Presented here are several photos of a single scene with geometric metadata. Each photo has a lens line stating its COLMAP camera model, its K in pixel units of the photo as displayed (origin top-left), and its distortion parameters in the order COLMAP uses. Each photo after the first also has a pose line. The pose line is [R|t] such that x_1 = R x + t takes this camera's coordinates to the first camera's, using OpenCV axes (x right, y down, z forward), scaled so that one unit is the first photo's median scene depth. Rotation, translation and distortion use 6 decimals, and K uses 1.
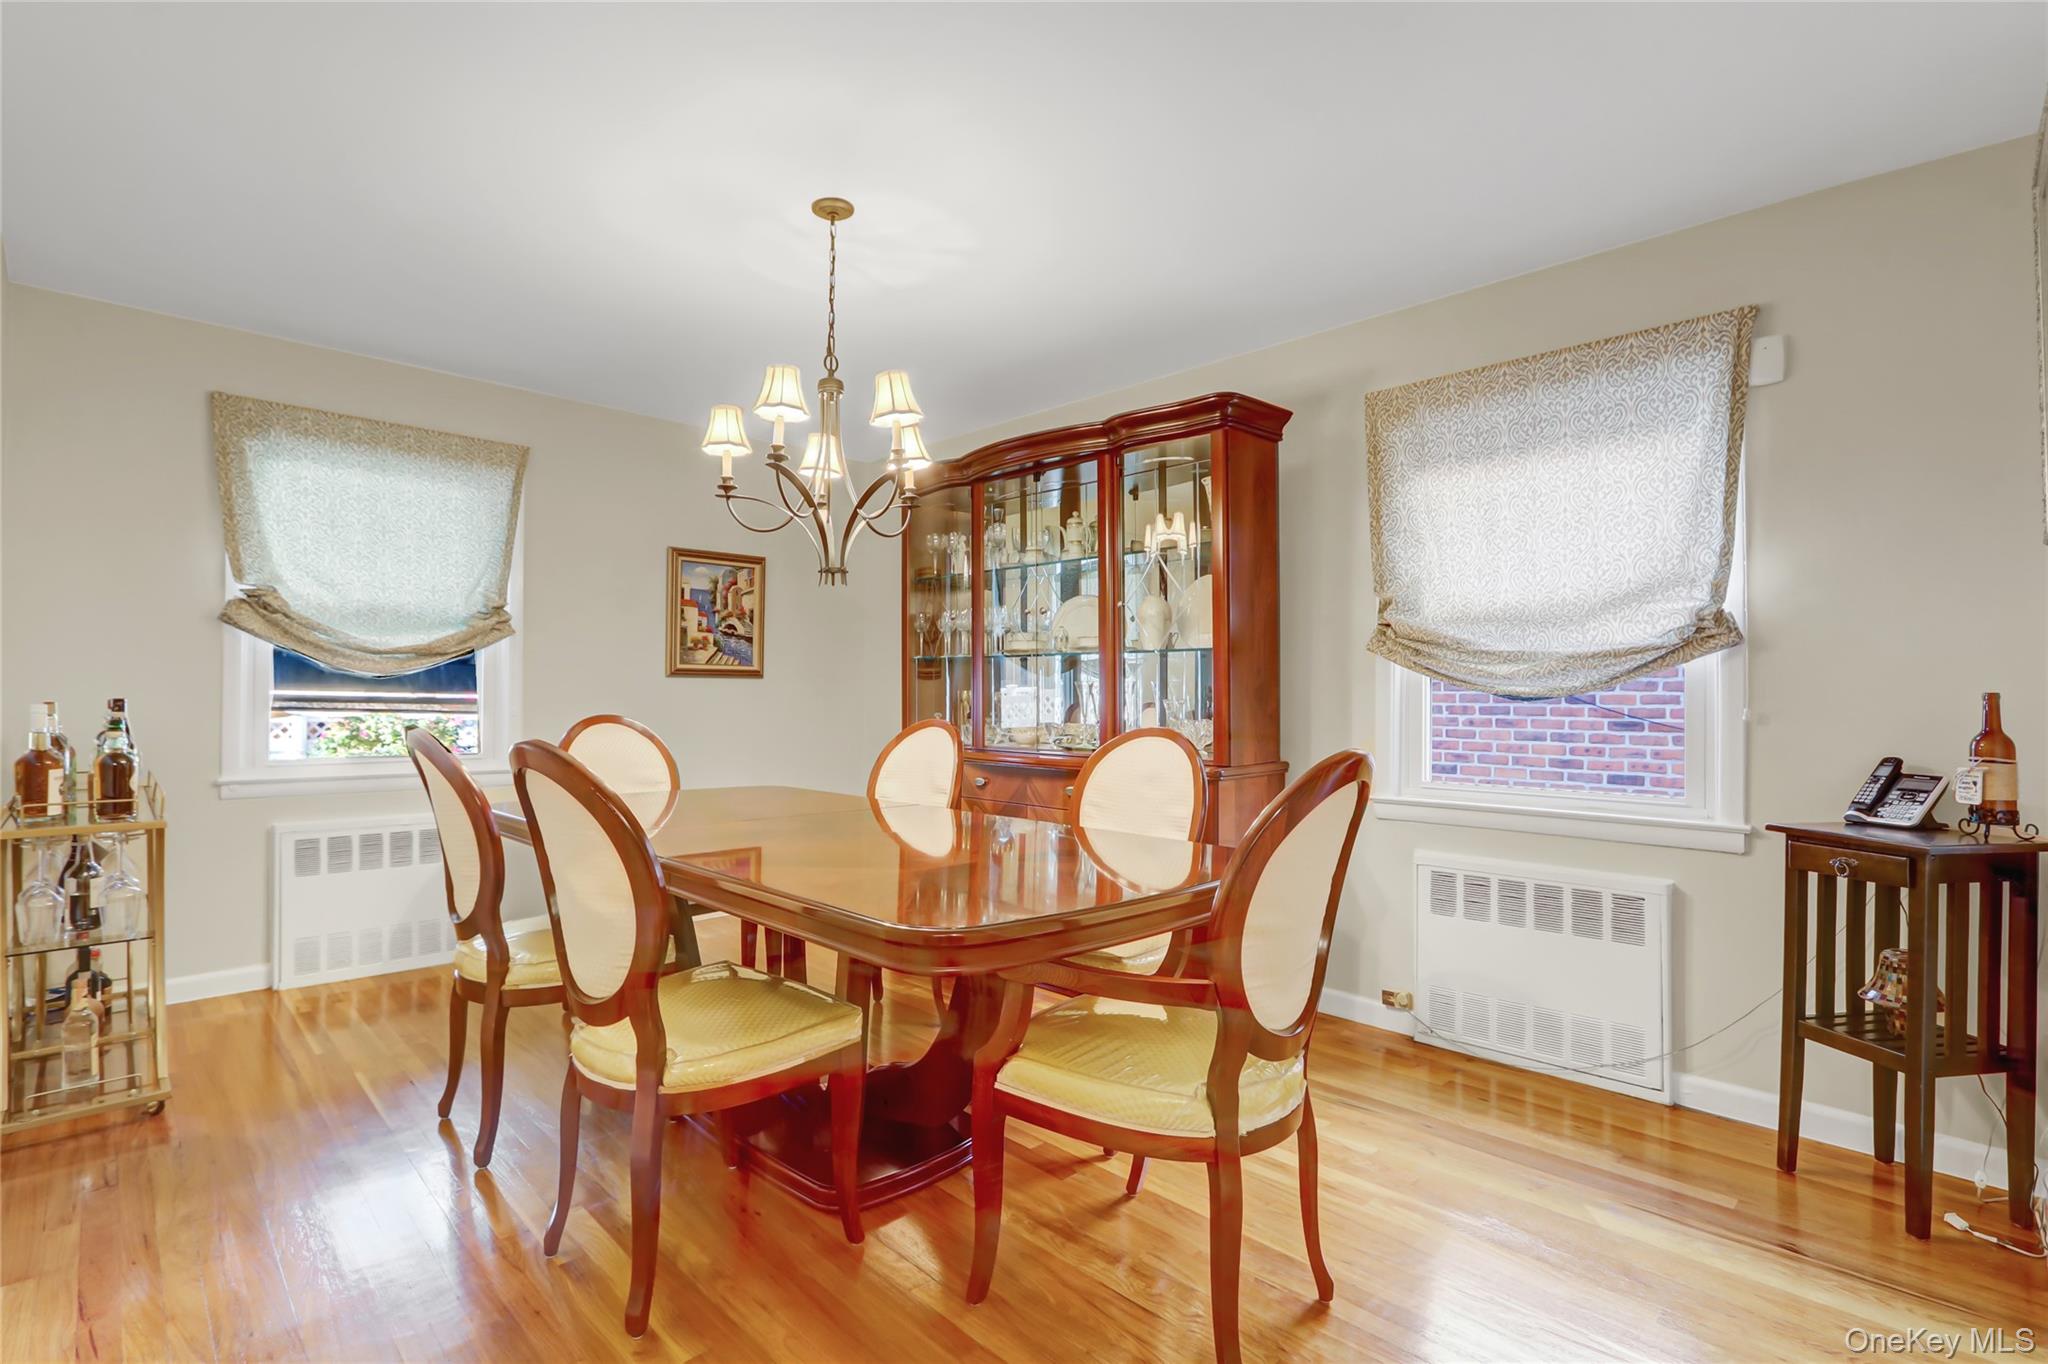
lens RADIAL K [[973.5, 0, 1016.4], [0, 973.5, 692.7], [0, 0, 1]] dist [-0.002448, -0.000461]
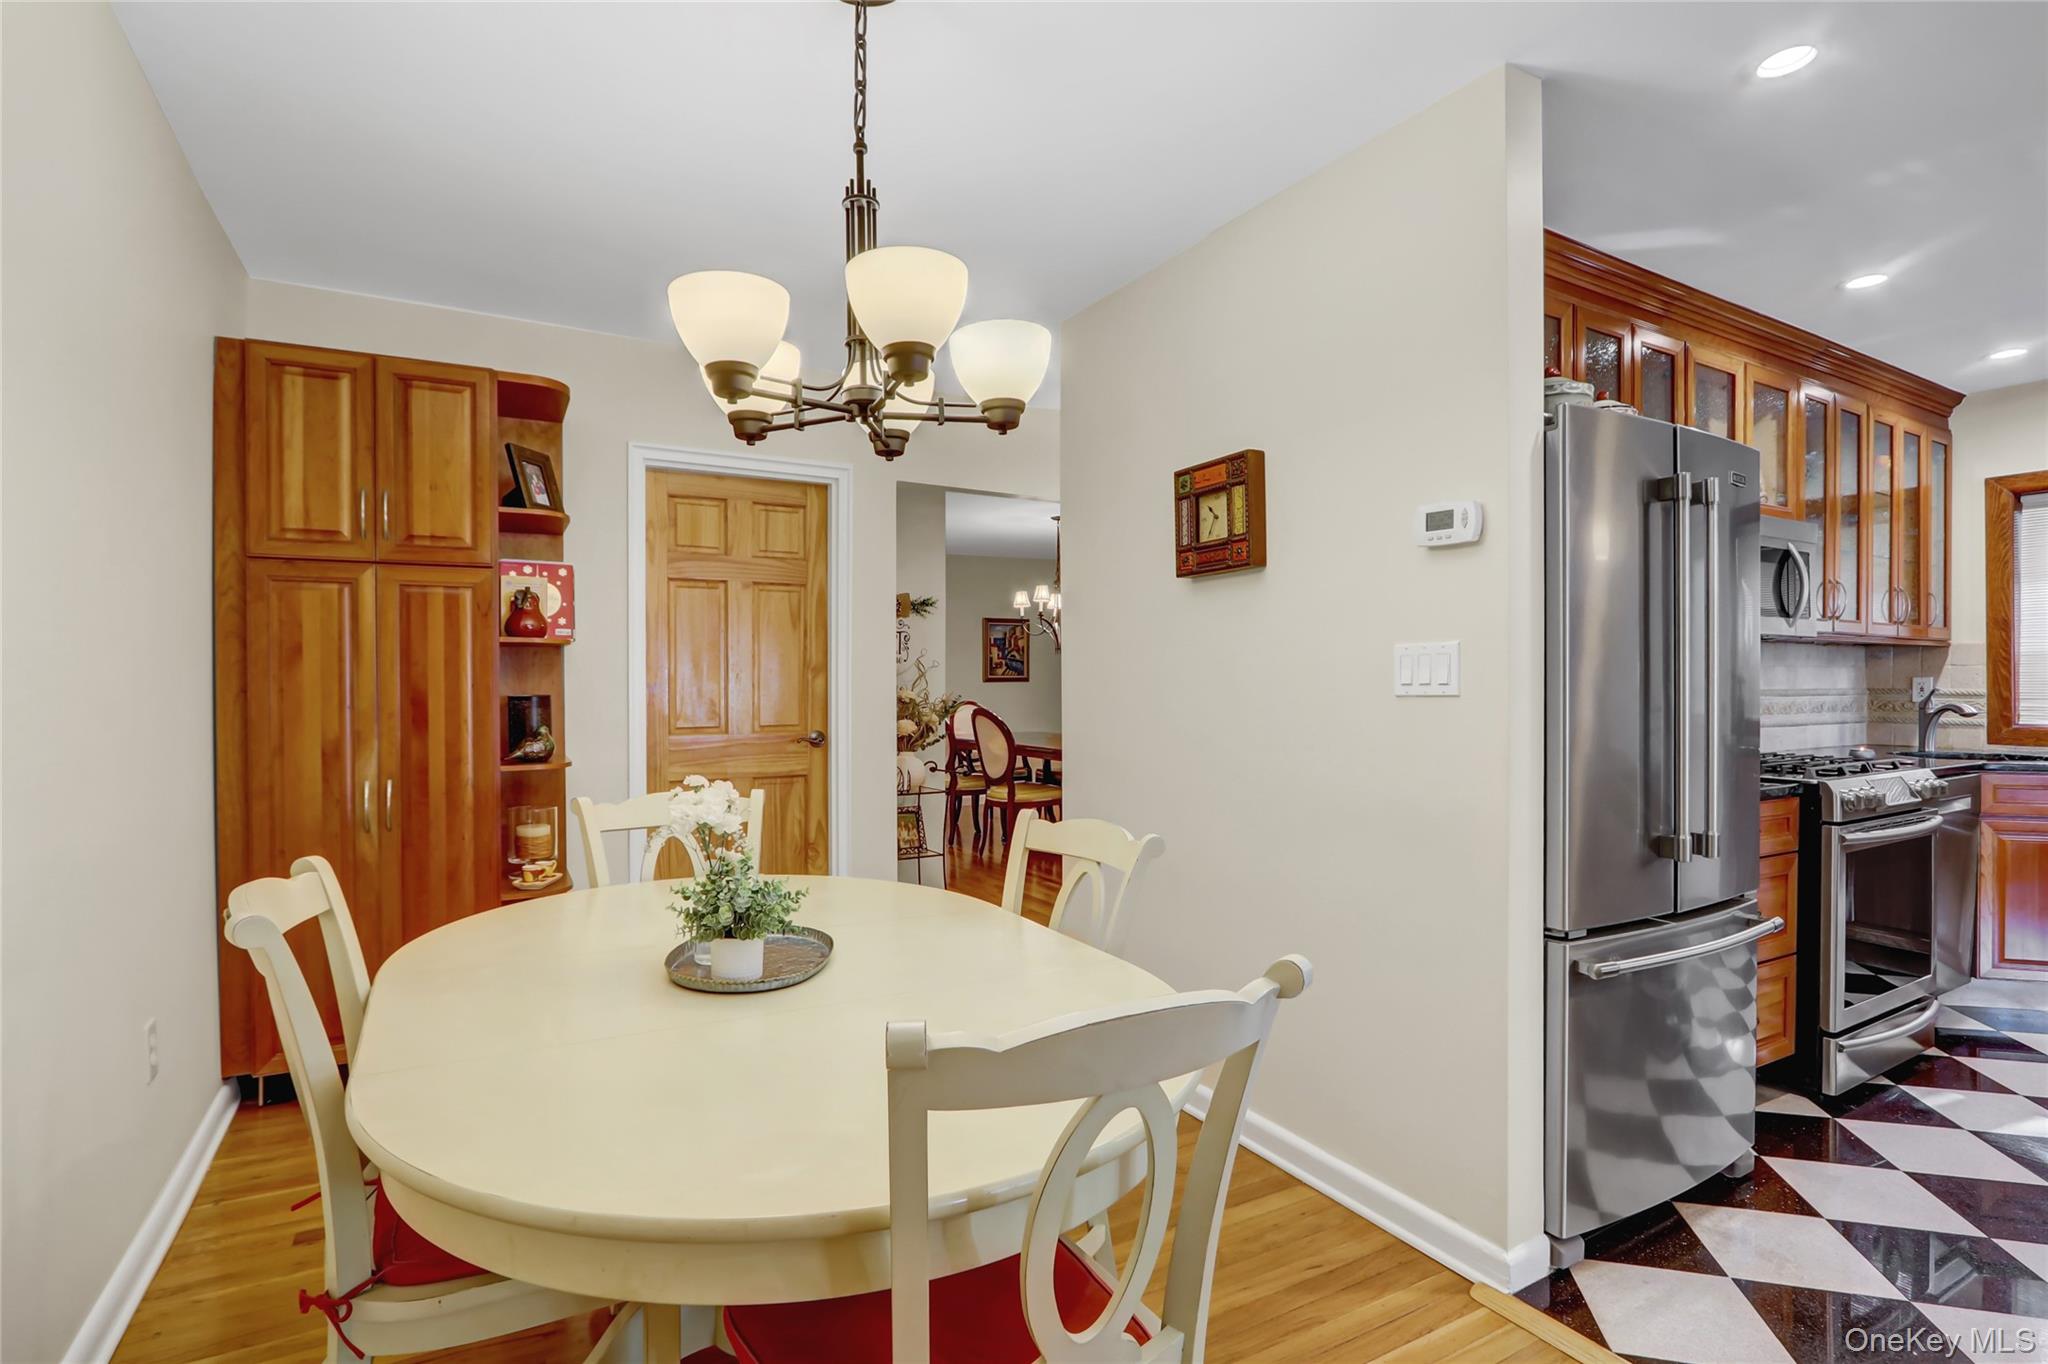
lens RADIAL K [[979.5, 0, 1025.4], [0, 979.5, 694.4], [0, 0, 1]] dist [-0.002084, -0.000243]
pose [[0.971514, -0.015619, -0.236468, 0.207148], [0.019852, 0.999682, 0.015529, -0.020553], [0.236150, -0.019781, 0.971515, -0.959632]]
